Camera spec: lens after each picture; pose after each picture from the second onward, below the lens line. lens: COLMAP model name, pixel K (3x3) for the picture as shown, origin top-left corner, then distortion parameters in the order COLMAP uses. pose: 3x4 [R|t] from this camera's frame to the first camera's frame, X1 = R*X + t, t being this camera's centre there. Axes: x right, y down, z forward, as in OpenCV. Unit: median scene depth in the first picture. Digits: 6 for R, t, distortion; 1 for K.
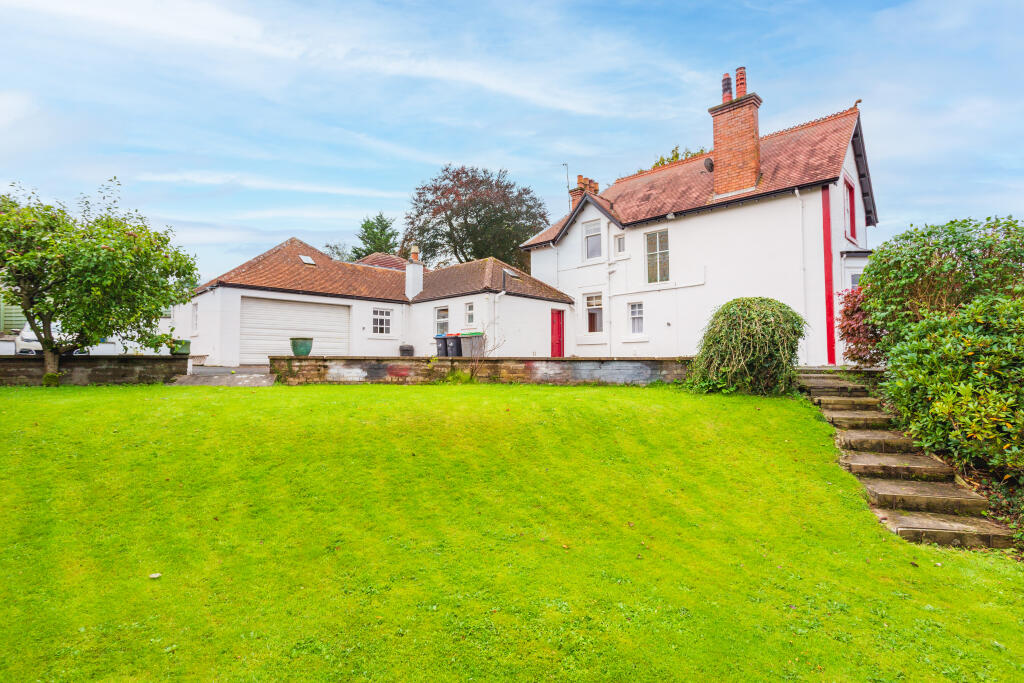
lens RADIAL K [[497.2, 0, 512.0], [0, 497.2, 341.5], [0, 0, 1]] dist [0.000449, 0.000431]
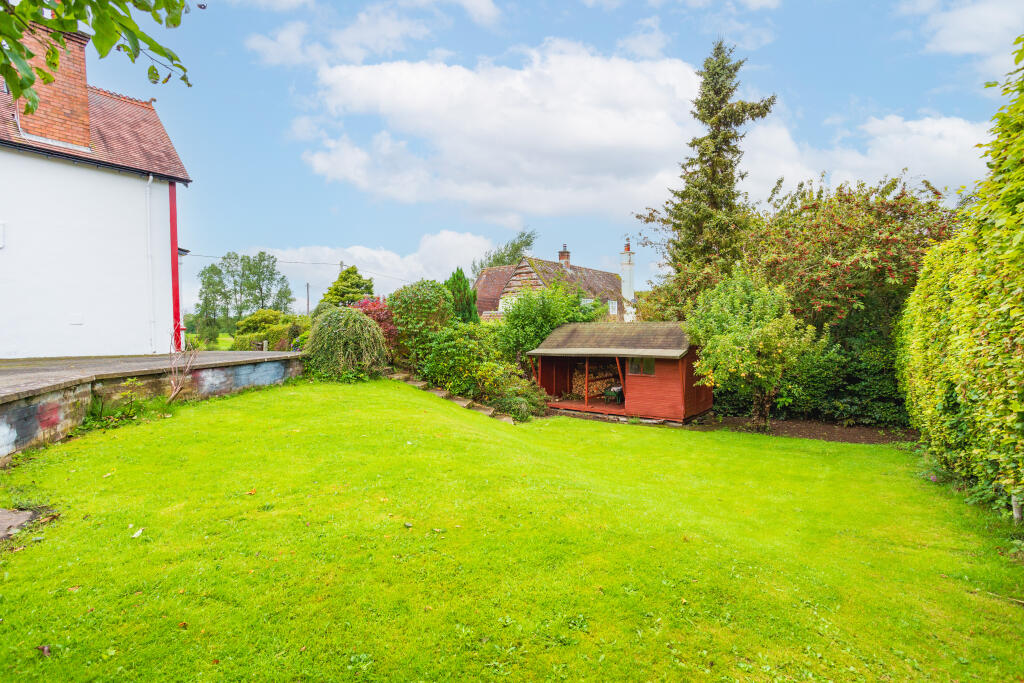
lens RADIAL K [[497.2, 0, 512.0], [0, 497.2, 341.5], [0, 0, 1]] dist [0.000449, 0.000431]
pose [[-0.146396, -0.031547, 0.988723, -0.788665], [-0.042823, 0.998757, 0.025526, -0.045742], [-0.988299, -0.038603, -0.147565, 0.629454]]
